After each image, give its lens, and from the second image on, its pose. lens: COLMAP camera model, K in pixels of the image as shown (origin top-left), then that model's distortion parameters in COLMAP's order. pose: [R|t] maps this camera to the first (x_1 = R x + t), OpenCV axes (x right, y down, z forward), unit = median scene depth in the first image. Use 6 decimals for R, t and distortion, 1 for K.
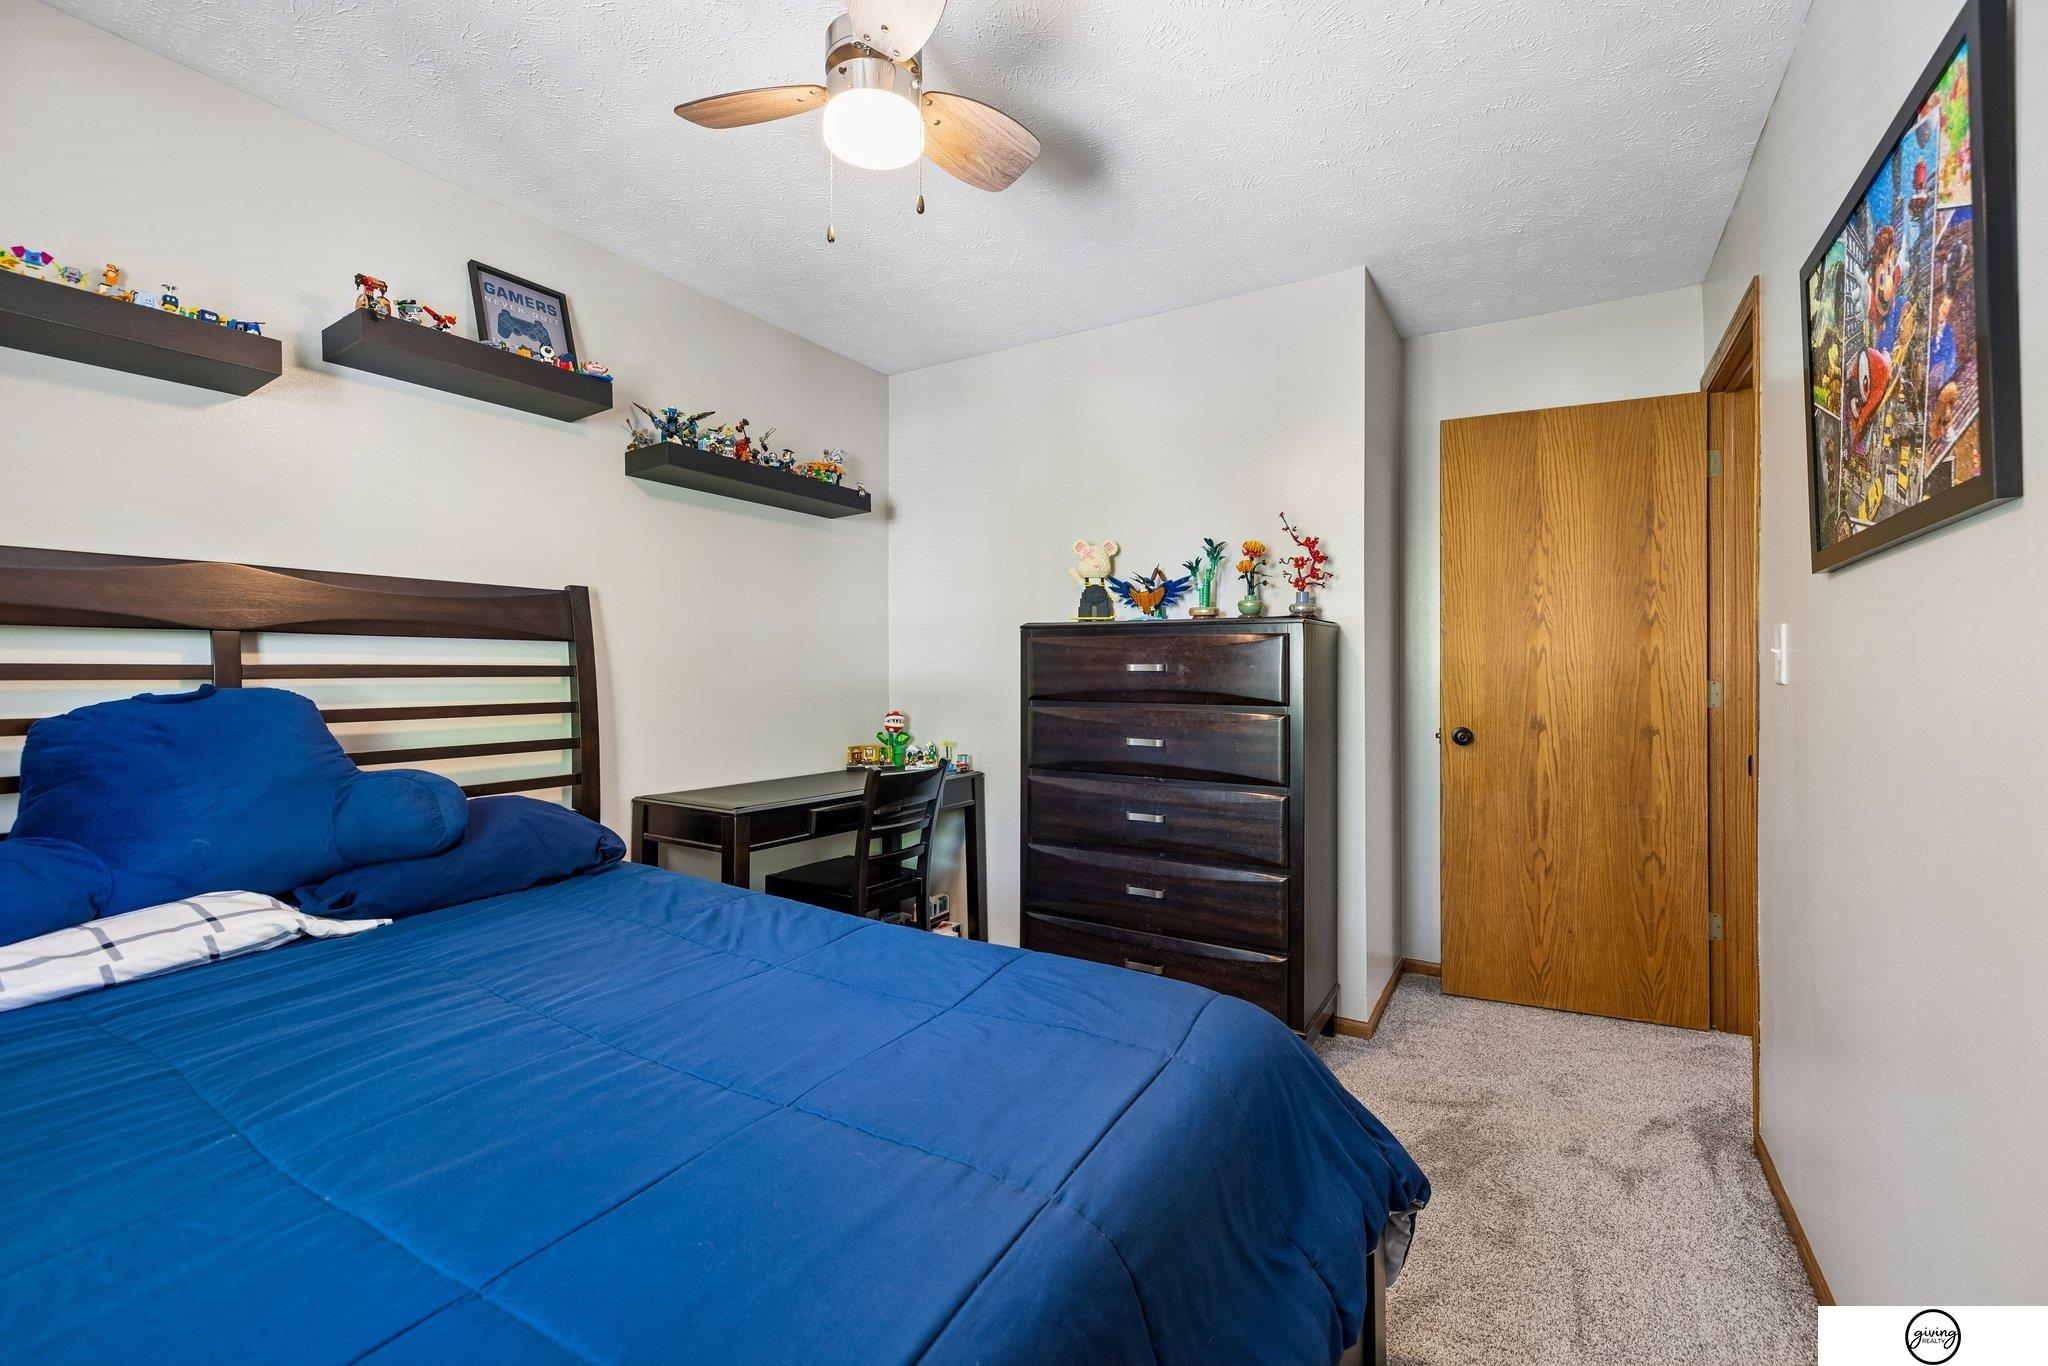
lens RADIAL K [[862.0, 0, 1016.2], [0, 862.0, 673.3], [0, 0, 1]] dist [0.001750, 0.000507]
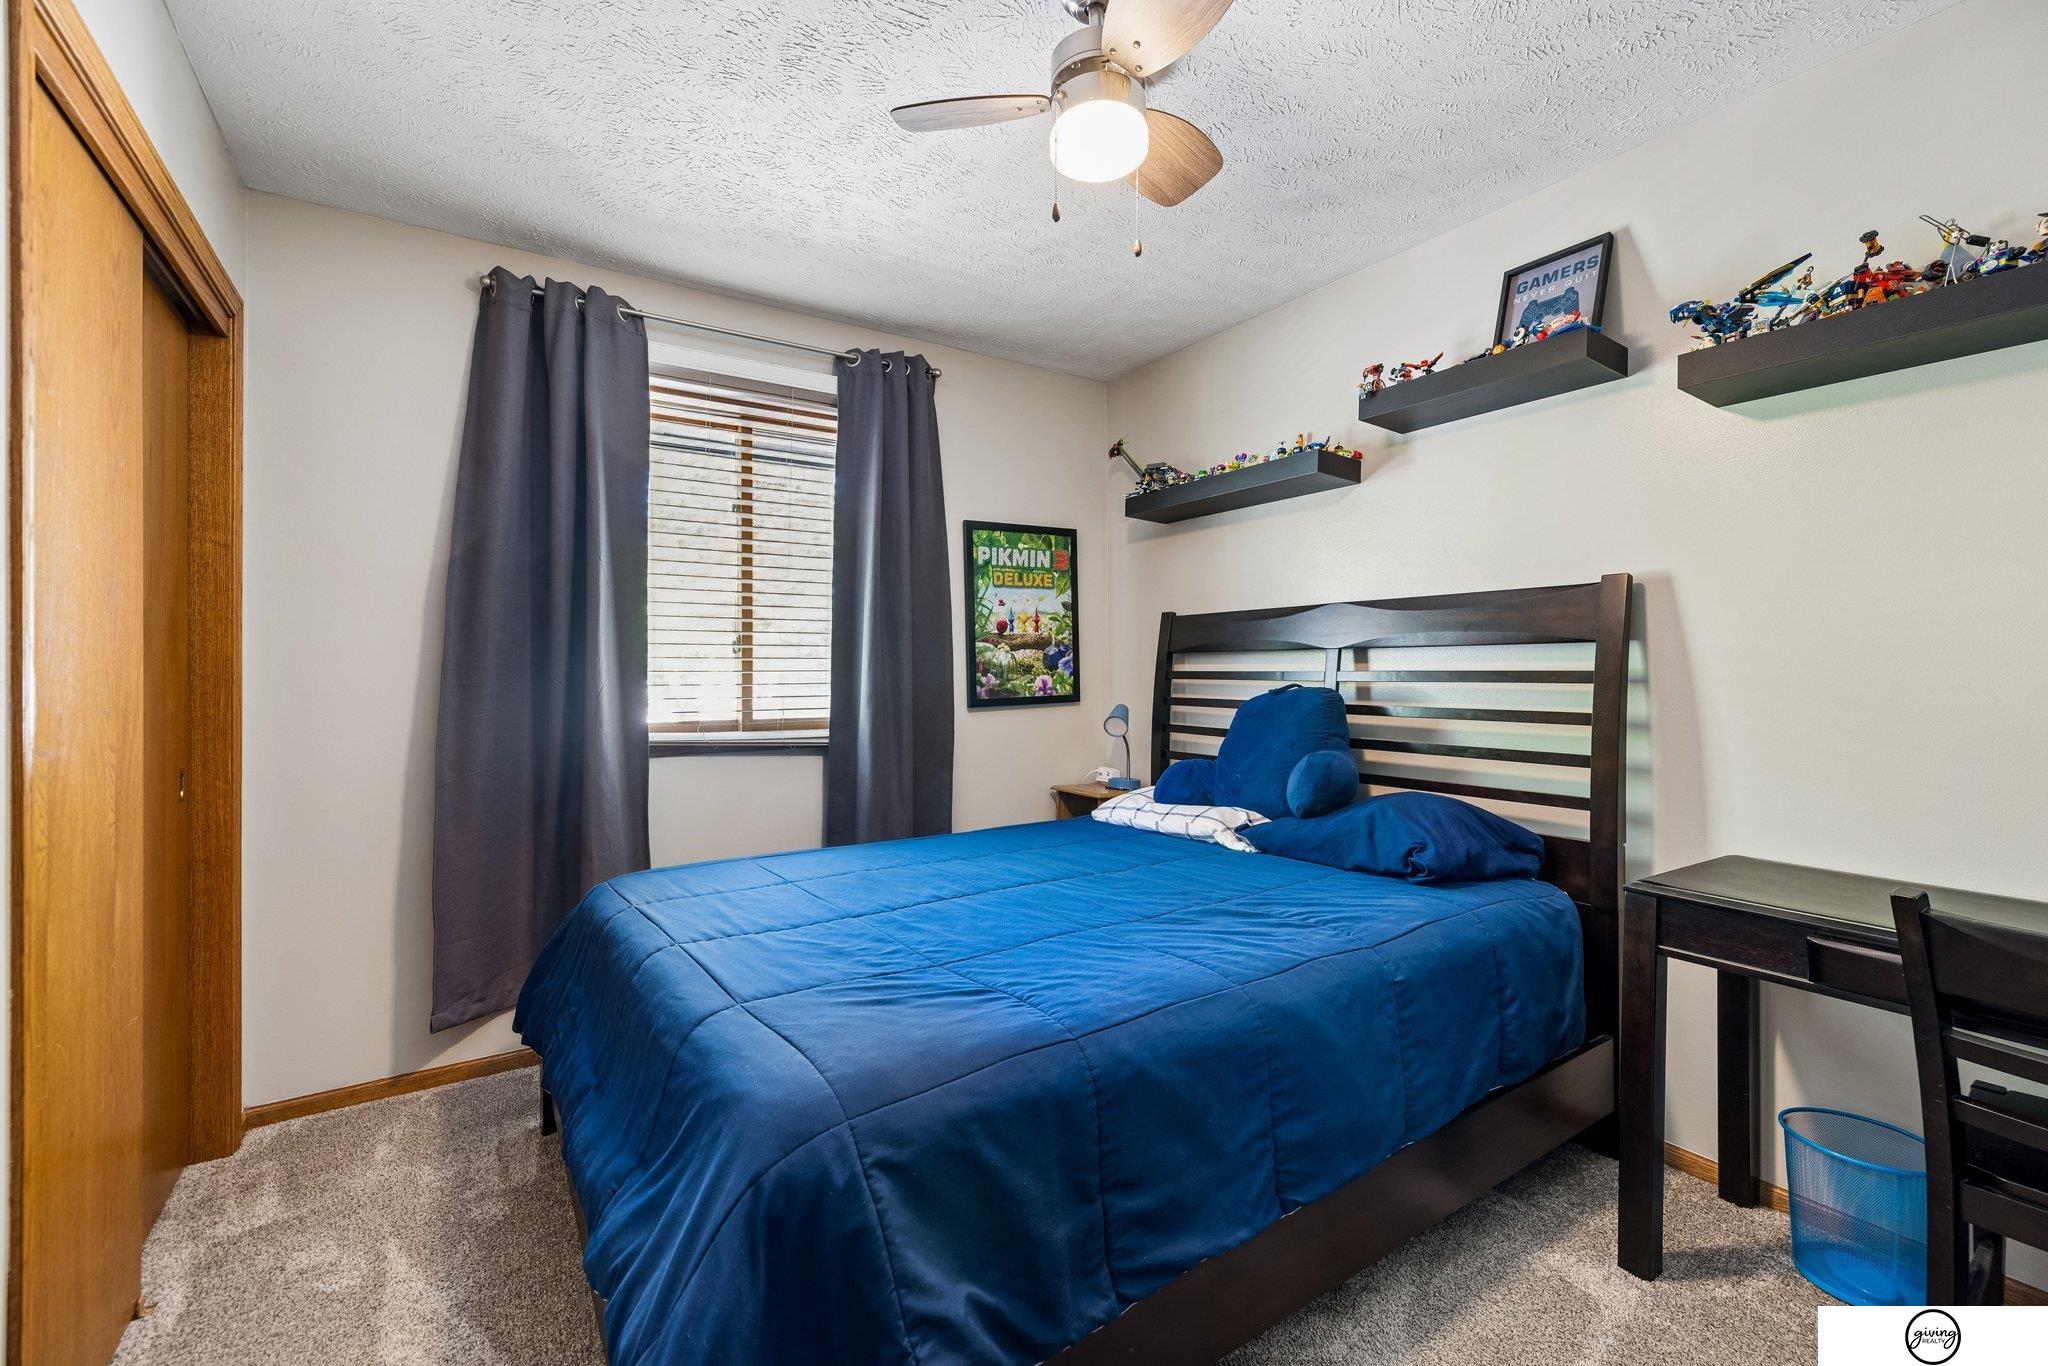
lens RADIAL K [[862.0, 0, 1016.2], [0, 862.0, 673.3], [0, 0, 1]] dist [0.001750, 0.000507]
pose [[-0.426190, 0.001984, -0.904631, 0.520826], [-0.004355, 0.999982, 0.004244, -0.007837], [0.904623, 0.005748, -0.426174, 0.888568]]
